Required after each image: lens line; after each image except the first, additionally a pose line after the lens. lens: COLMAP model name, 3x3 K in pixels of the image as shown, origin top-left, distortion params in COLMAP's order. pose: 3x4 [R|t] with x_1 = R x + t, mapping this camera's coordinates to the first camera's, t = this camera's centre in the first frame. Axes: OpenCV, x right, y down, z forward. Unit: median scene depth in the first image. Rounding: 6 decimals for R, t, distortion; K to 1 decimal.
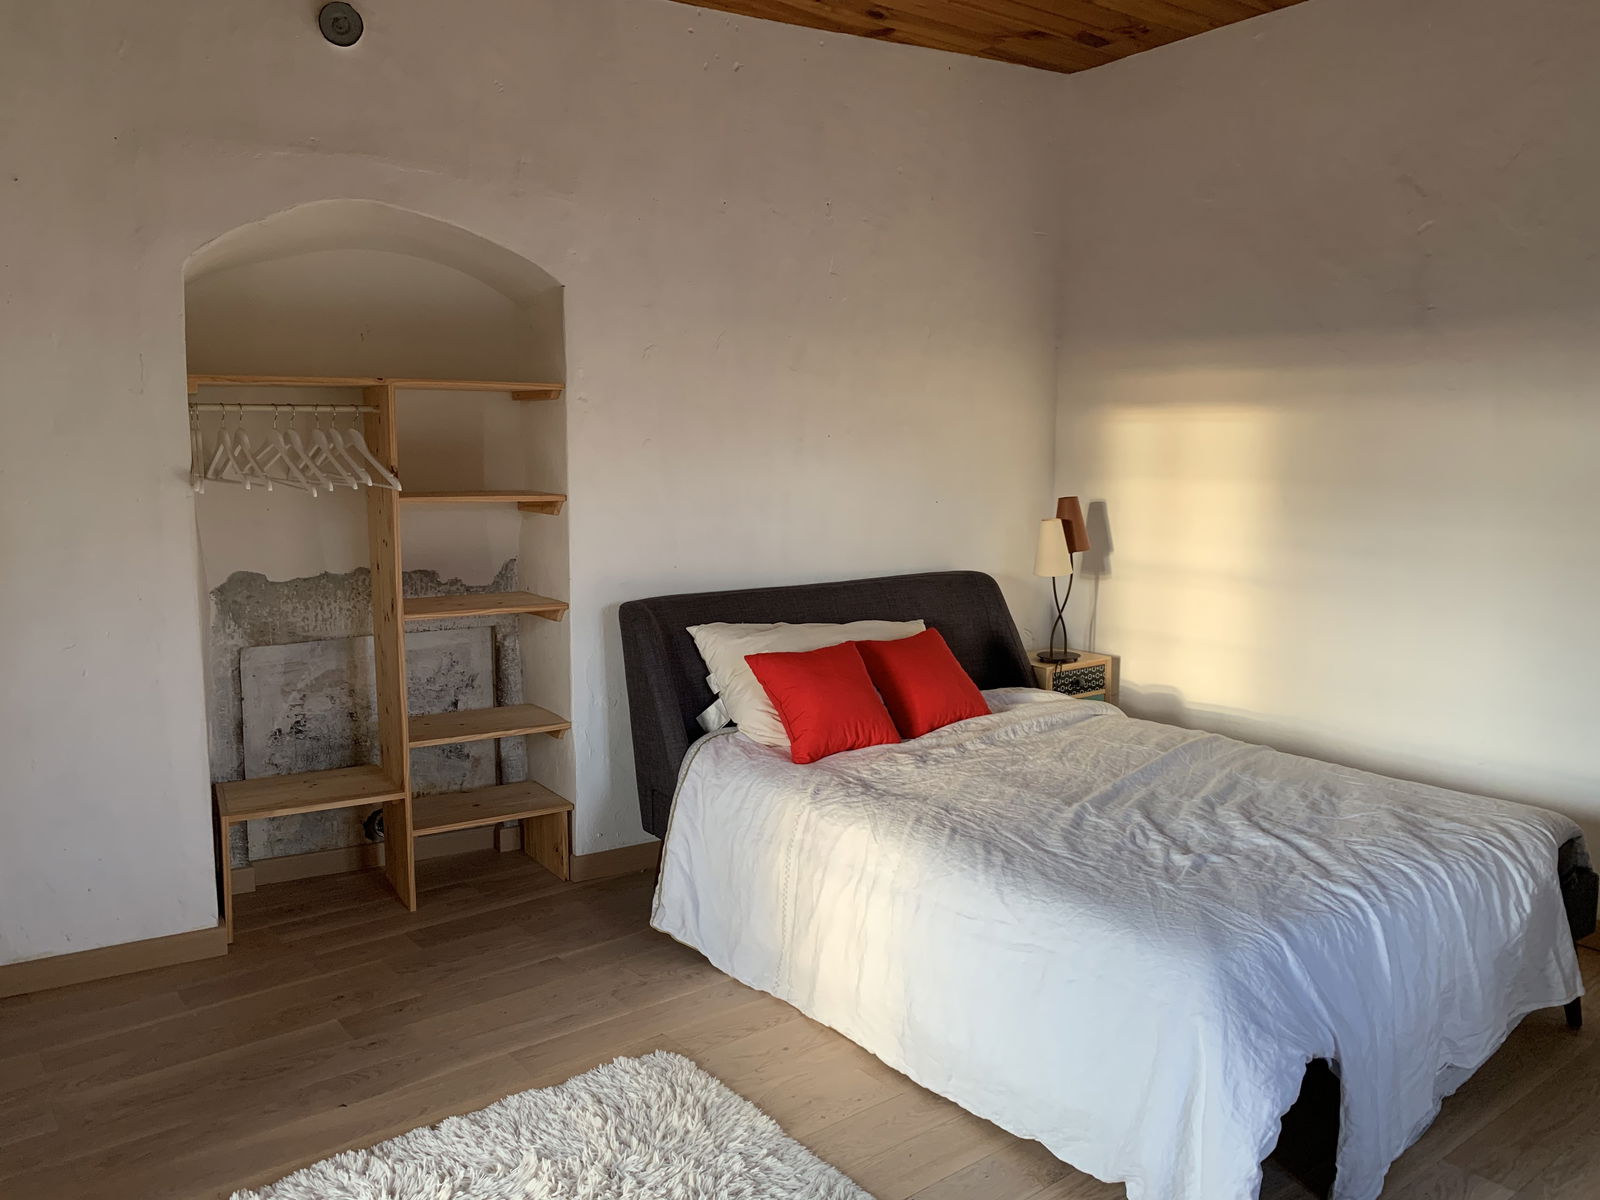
lens RADIAL K [[1233.0, 0, 791.9], [0, 1233.0, 603.2], [0, 0, 1]] dist [0.043127, -0.022921]
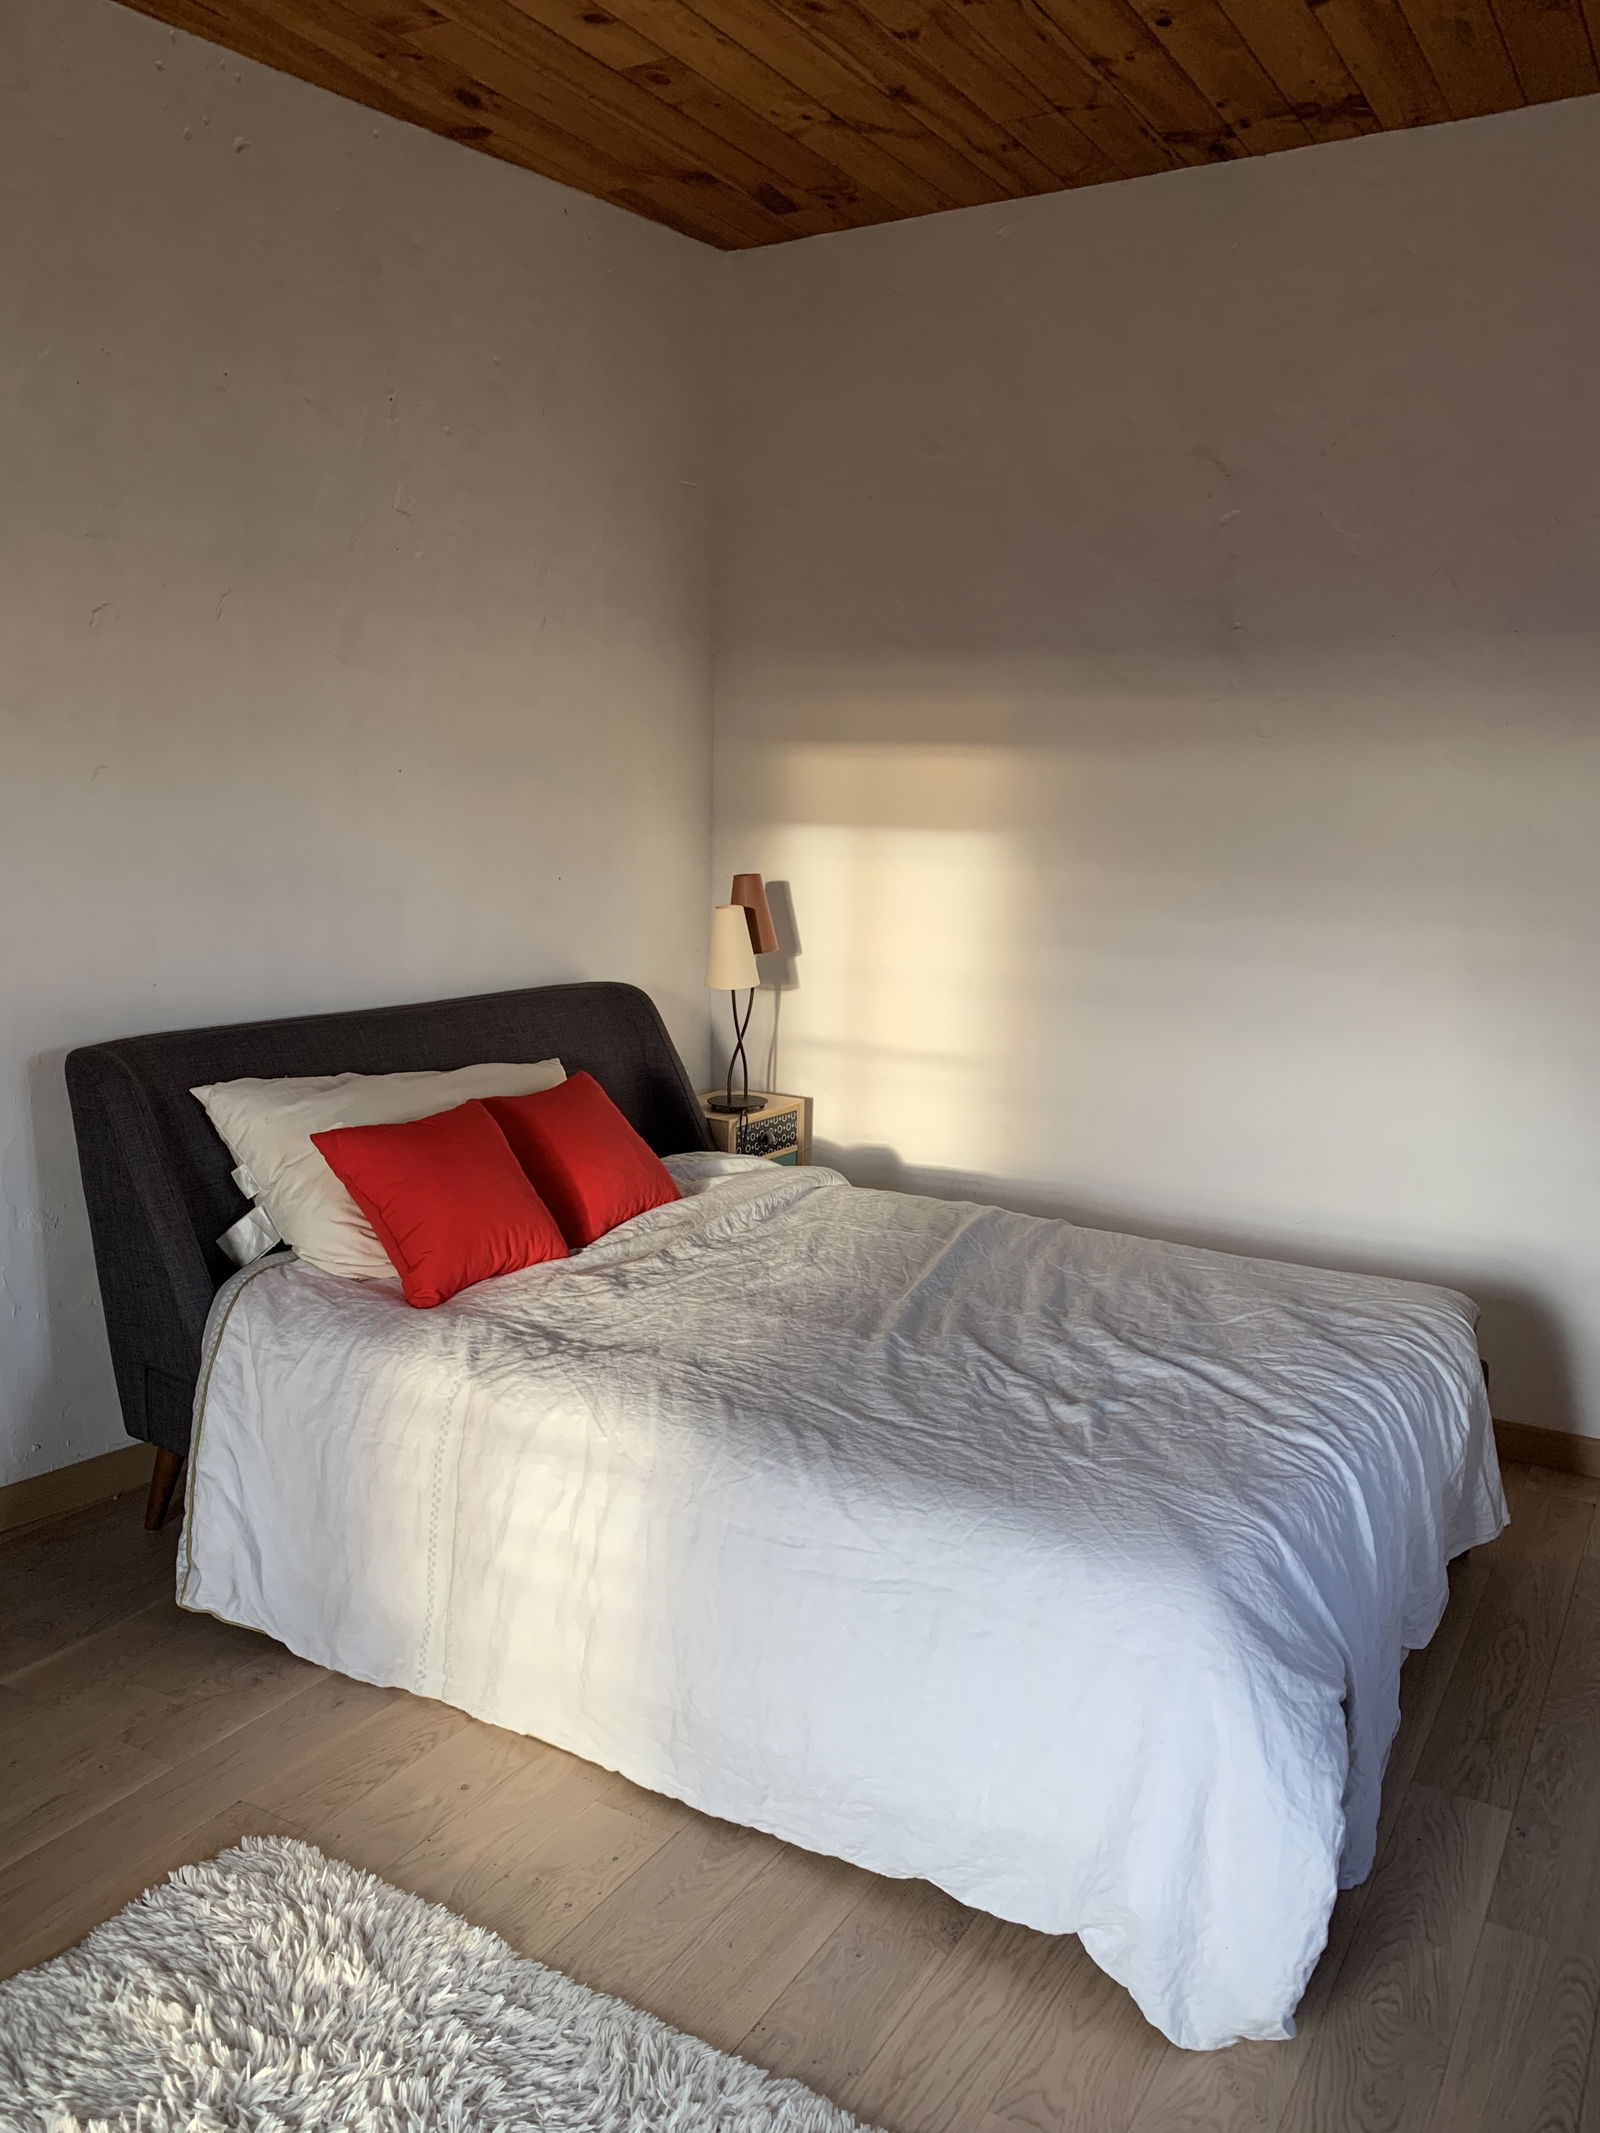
lens RADIAL K [[1643.7, 0, 810.0], [0, 1643.7, 1066.1], [0, 0, 1]] dist [0.043127, -0.022921]
pose [[0.930655, -0.037168, 0.364005, -0.126020], [0.024015, 0.998887, 0.040595, -0.021751], [-0.365109, -0.029038, 0.930512, 0.187337]]
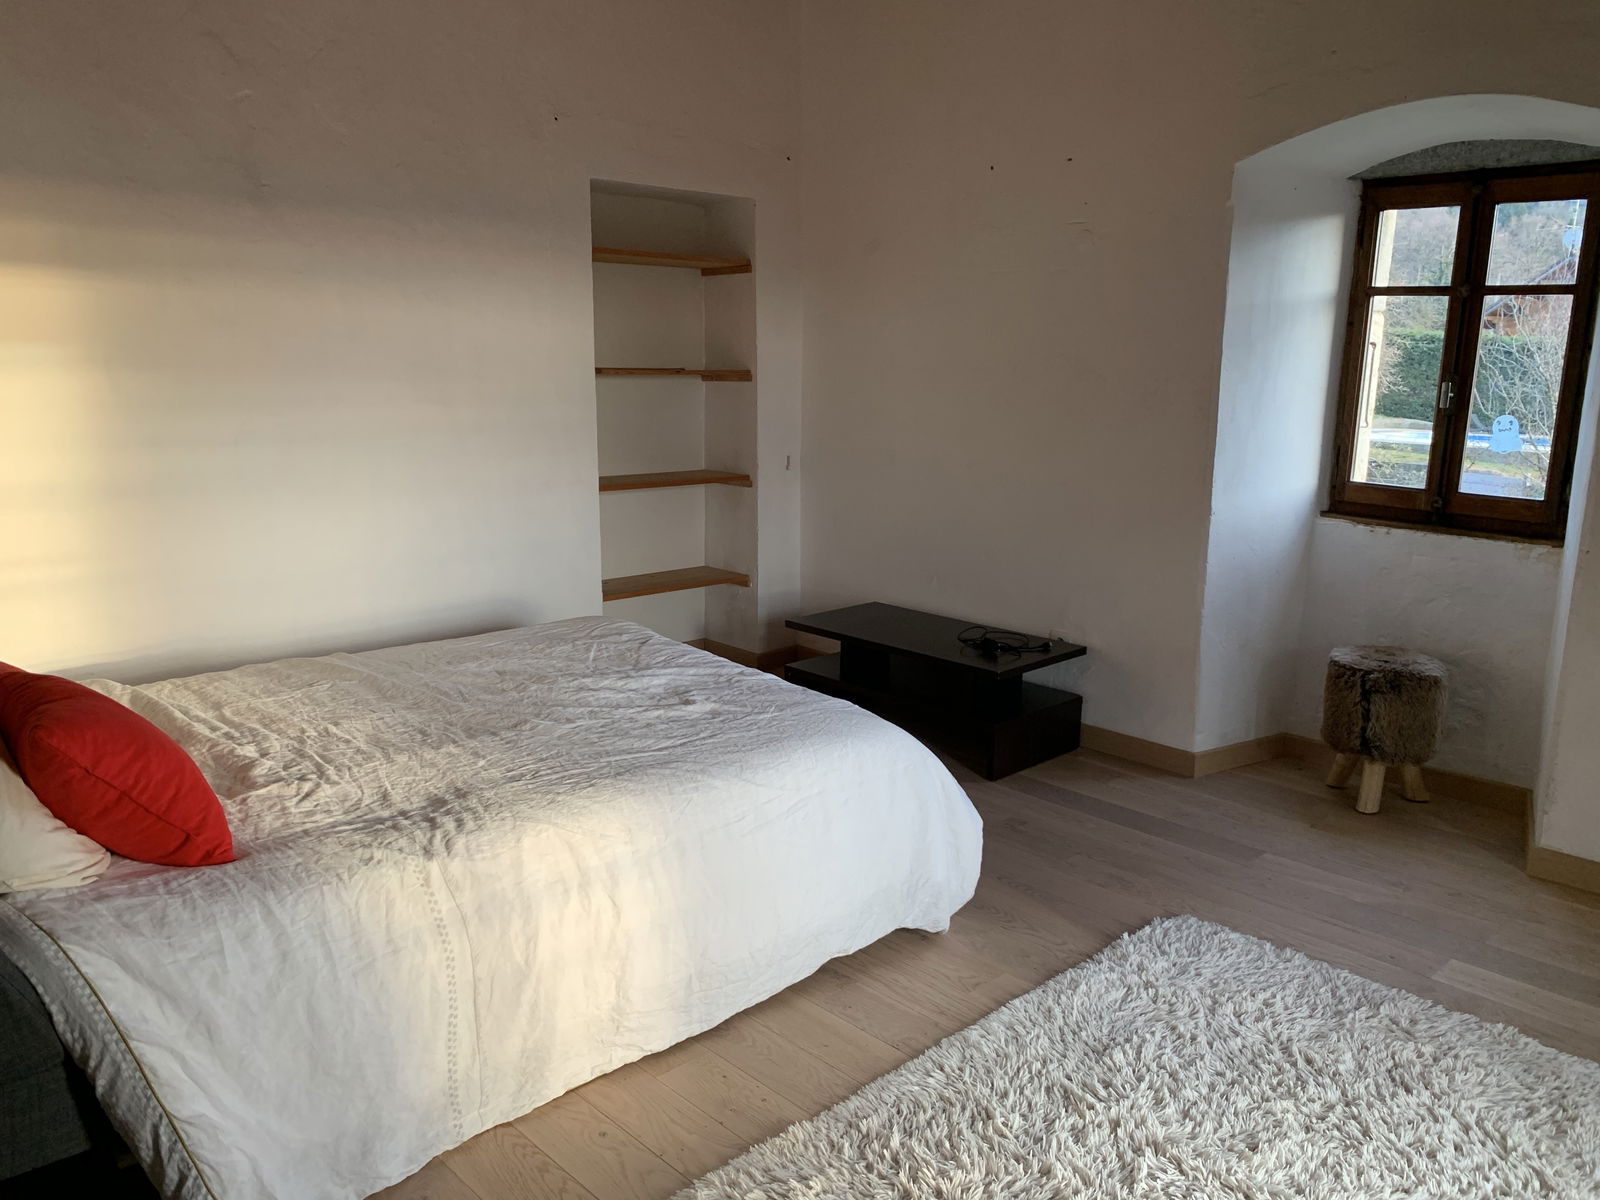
lens RADIAL K [[1233.0, 0, 791.1], [0, 1233.0, 597.6], [0, 0, 1]] dist [0.043127, -0.022921]
pose [[-0.097423, -0.202559, 0.974412, -0.664072], [0.118170, 0.969789, 0.213413, -0.102037], [-0.988203, 0.135938, -0.070543, 0.865774]]
